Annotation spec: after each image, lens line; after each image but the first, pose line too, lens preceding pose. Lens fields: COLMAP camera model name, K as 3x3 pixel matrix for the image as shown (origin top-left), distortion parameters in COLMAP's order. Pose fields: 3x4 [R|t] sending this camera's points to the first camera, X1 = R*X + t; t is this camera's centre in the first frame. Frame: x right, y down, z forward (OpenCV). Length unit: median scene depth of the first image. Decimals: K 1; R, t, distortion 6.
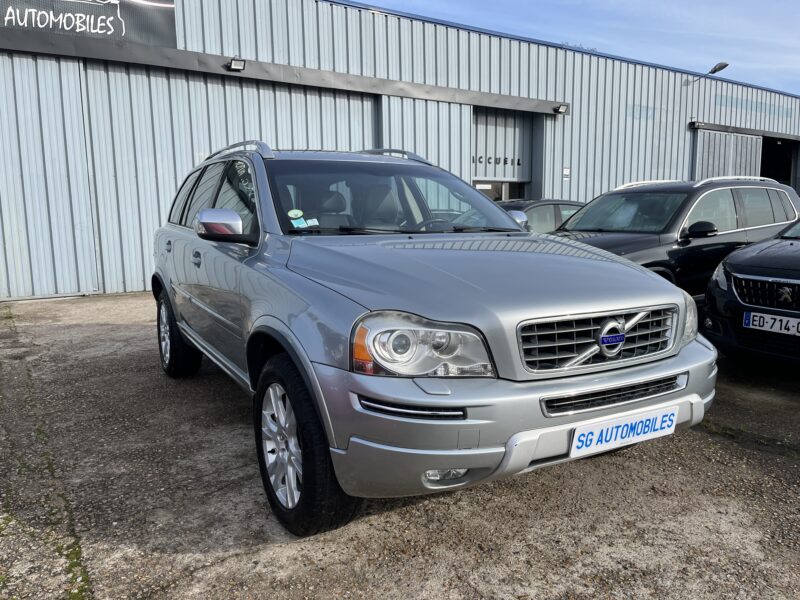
lens RADIAL K [[598.5, 0, 400.0], [0, 598.5, 300.0], [0, 0, 1]] dist [0.104181, -0.087087]
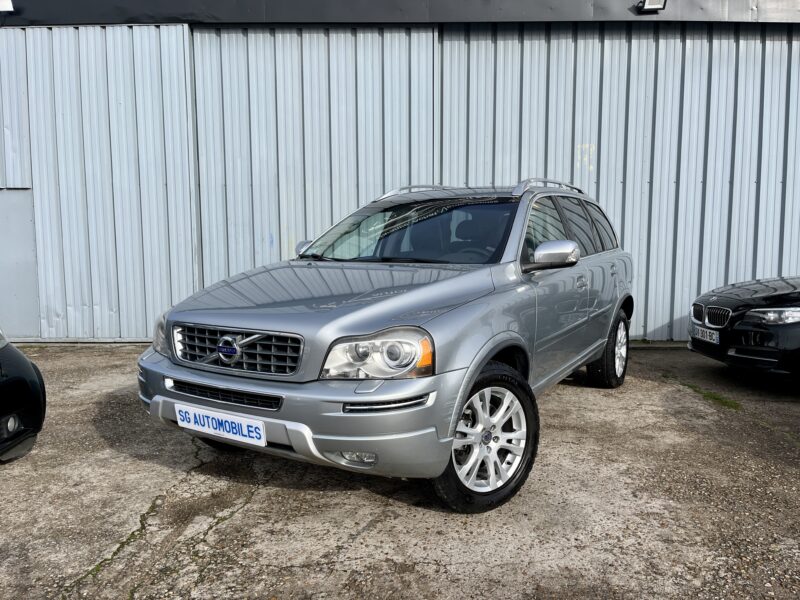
lens RADIAL K [[602.5, 0, 405.5], [0, 602.5, 300.9], [0, 0, 1]] dist [0.061713, -0.084800]
pose [[0.470078, 0.087664, -0.878261, 1.570104], [-0.108448, 0.993252, 0.041096, -0.121965], [0.875937, 0.075928, 0.476413, 0.710595]]
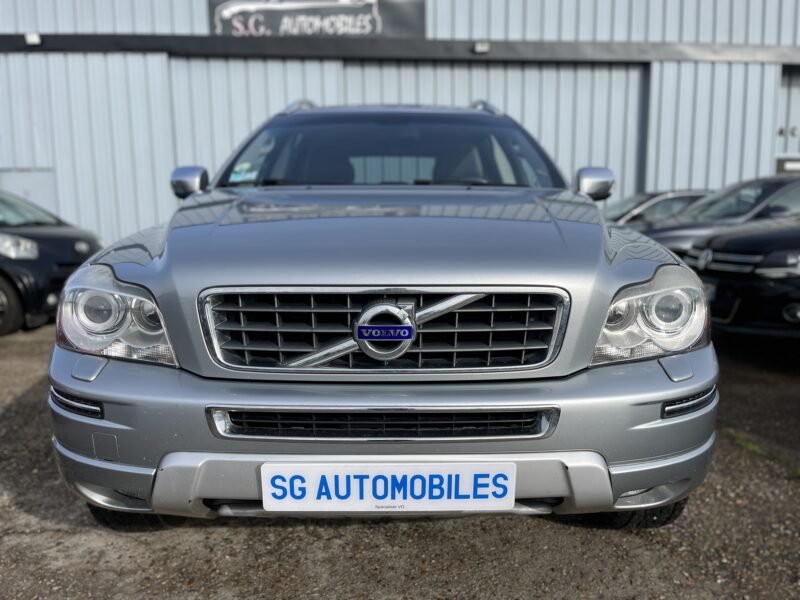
lens RADIAL K [[602.5, 0, 405.5], [0, 602.5, 300.9], [0, 0, 1]] dist [0.061713, -0.084800]
pose [[0.884269, 0.076163, -0.460725, 0.631785], [-0.070380, 0.997077, 0.029749, 0.014187], [0.461644, 0.006120, 0.887044, 0.469145]]
